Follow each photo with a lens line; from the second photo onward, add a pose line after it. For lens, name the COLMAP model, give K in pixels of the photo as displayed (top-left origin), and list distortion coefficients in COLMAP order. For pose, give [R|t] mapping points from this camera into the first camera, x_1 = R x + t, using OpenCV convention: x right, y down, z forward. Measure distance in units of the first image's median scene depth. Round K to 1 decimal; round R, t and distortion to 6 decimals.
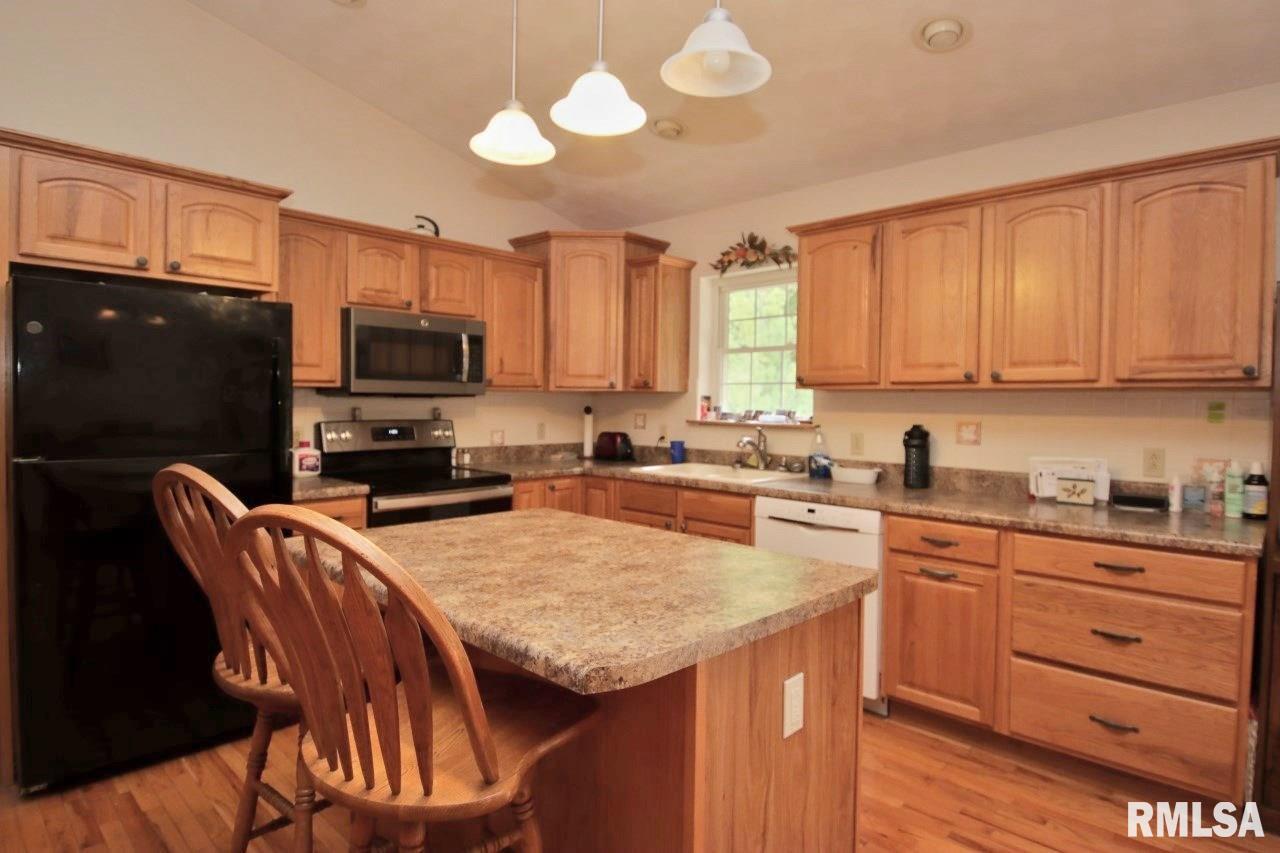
lens RADIAL K [[697.0, 0, 640.5], [0, 697.0, 417.4], [0, 0, 1]] dist [0.002033, -0.006529]
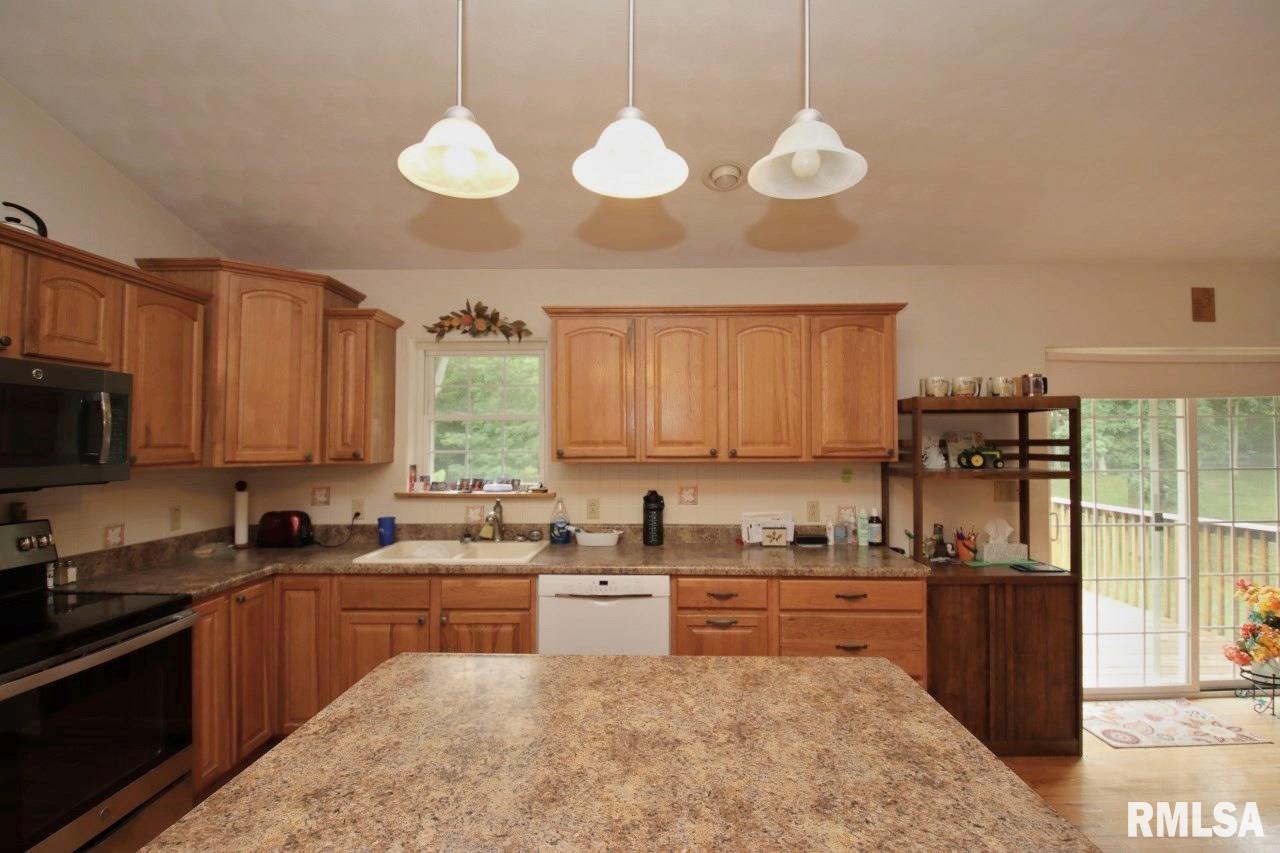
lens RADIAL K [[593.4, 0, 640.0], [0, 593.4, 427.9], [0, 0, 1]] dist [0.014291, -0.022827]
pose [[0.736842, 0.004286, 0.676052, -0.301162], [0.024908, 0.999129, -0.033482, -0.063595], [-0.675606, 0.041510, 0.736093, 0.284170]]
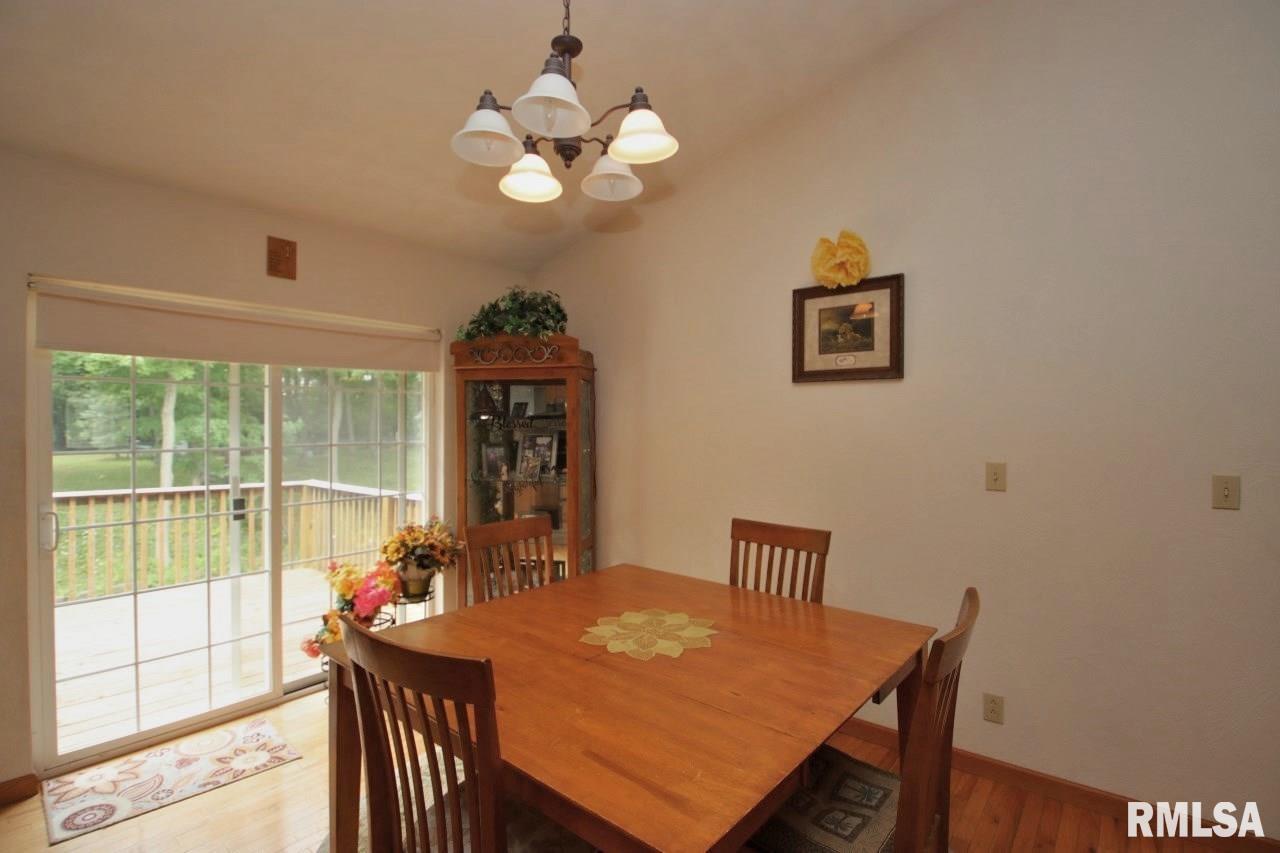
lens RADIAL K [[593.4, 0, 638.0], [0, 593.4, 423.3], [0, 0, 1]] dist [0.014291, -0.022827]
pose [[-0.074779, -0.008591, 0.997163, 0.173586], [0.022727, 0.999688, 0.010318, -0.032074], [-0.996941, 0.023434, -0.074561, -0.109014]]
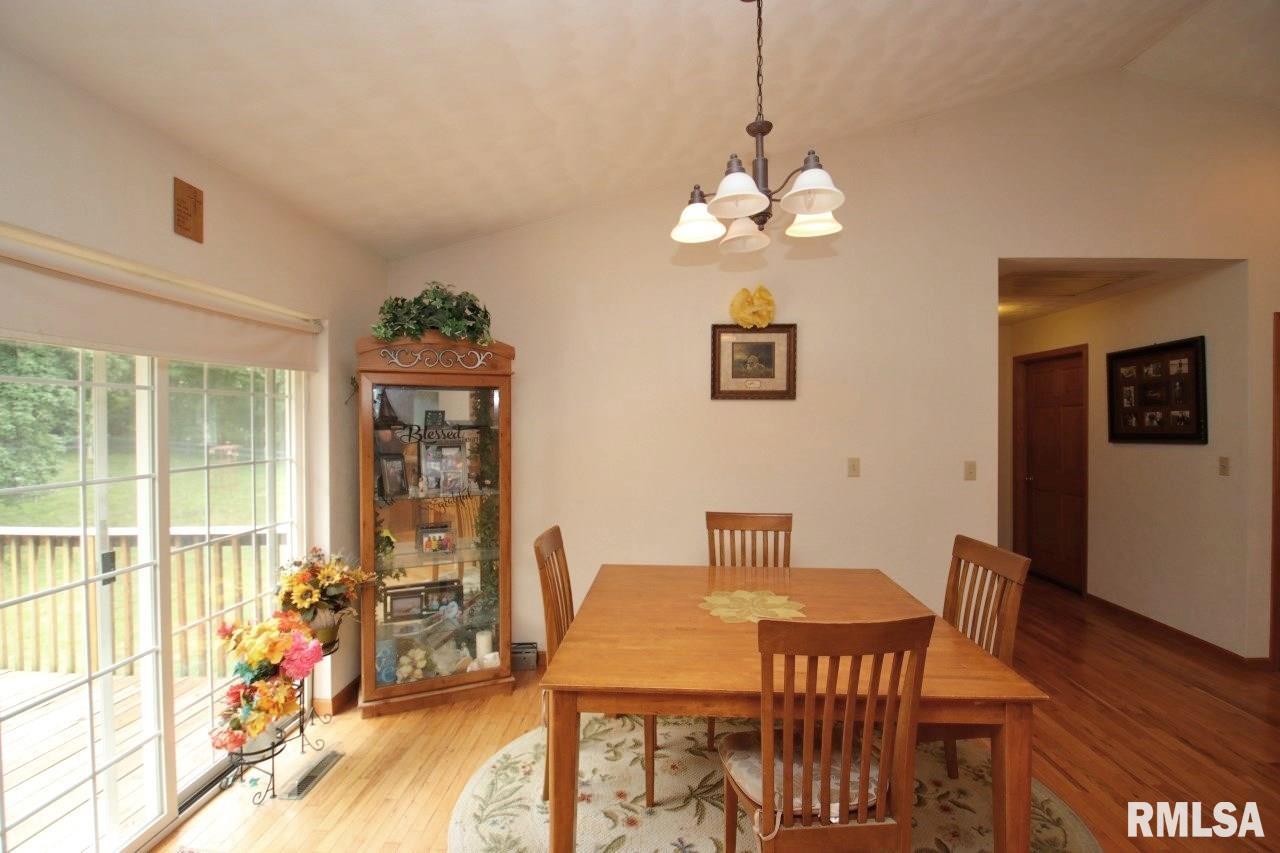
lens RADIAL K [[593.4, 0, 629.0], [0, 593.4, 427.7], [0, 0, 1]] dist [0.014291, -0.022827]
pose [[-0.656599, -0.016868, 0.754051, 0.314029], [0.013398, 0.999331, 0.034021, -0.065778], [-0.754121, 0.032441, -0.655934, 0.439238]]
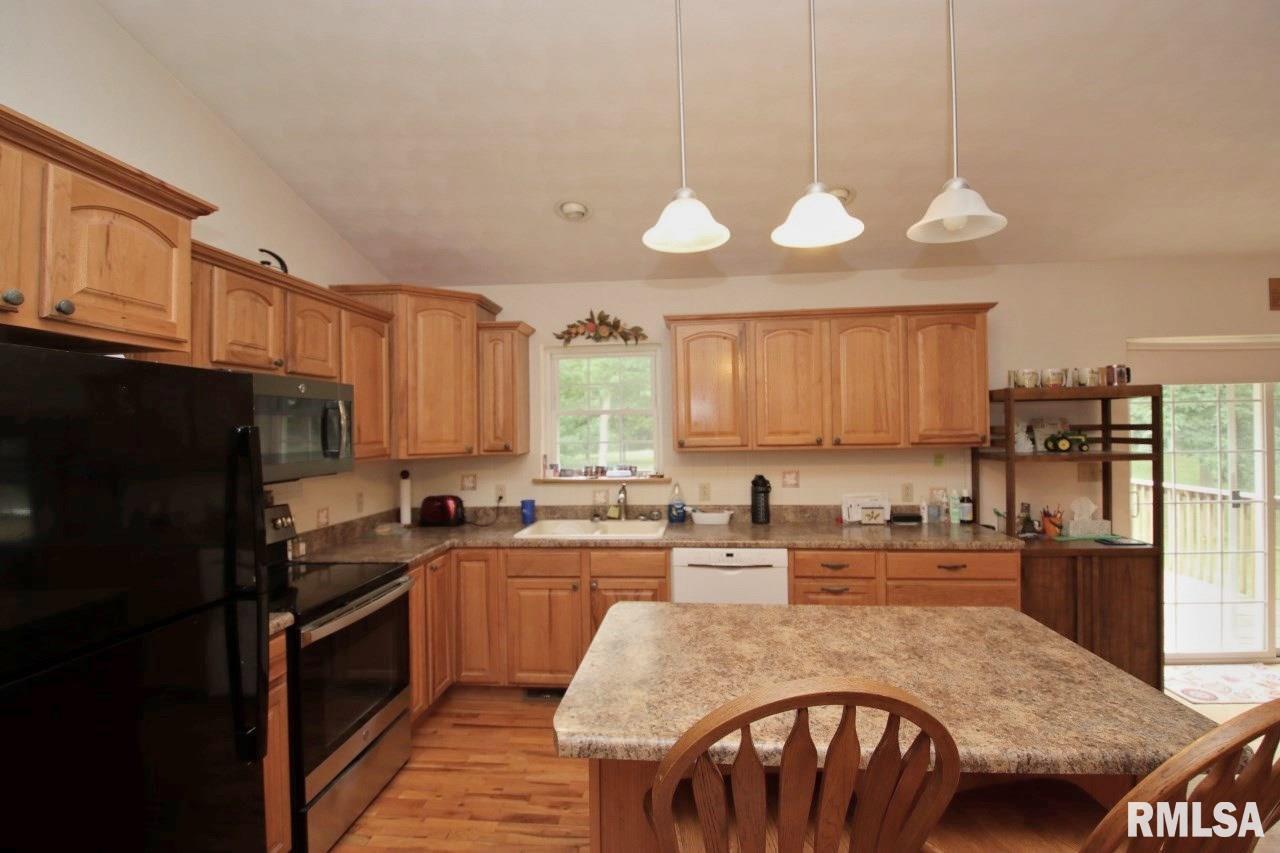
lens RADIAL K [[593.4, 0, 640.1], [0, 593.4, 425.0], [0, 0, 1]] dist [0.014291, -0.022827]
pose [[0.781913, -0.021275, 0.623024, -0.488582], [0.039882, 0.999077, -0.015937, -0.077042], [-0.622110, 0.037309, 0.782040, 0.268747]]
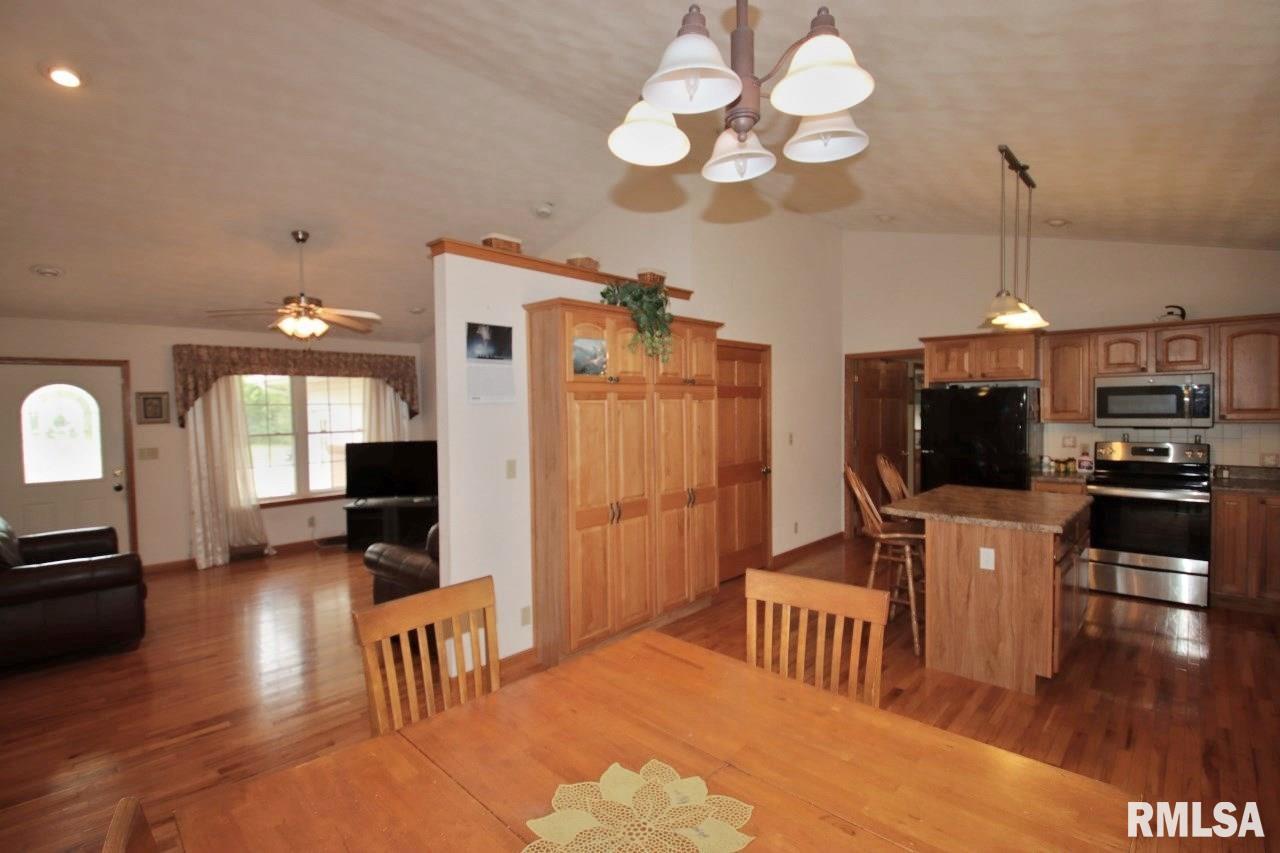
lens RADIAL K [[593.4, 0, 642.9], [0, 593.4, 422.9], [0, 0, 1]] dist [0.014291, -0.022827]
pose [[0.014451, 0.015143, -0.999781, 1.121909], [-0.006658, 0.999865, 0.015048, -0.061977], [0.999873, 0.006439, 0.014550, -0.165383]]
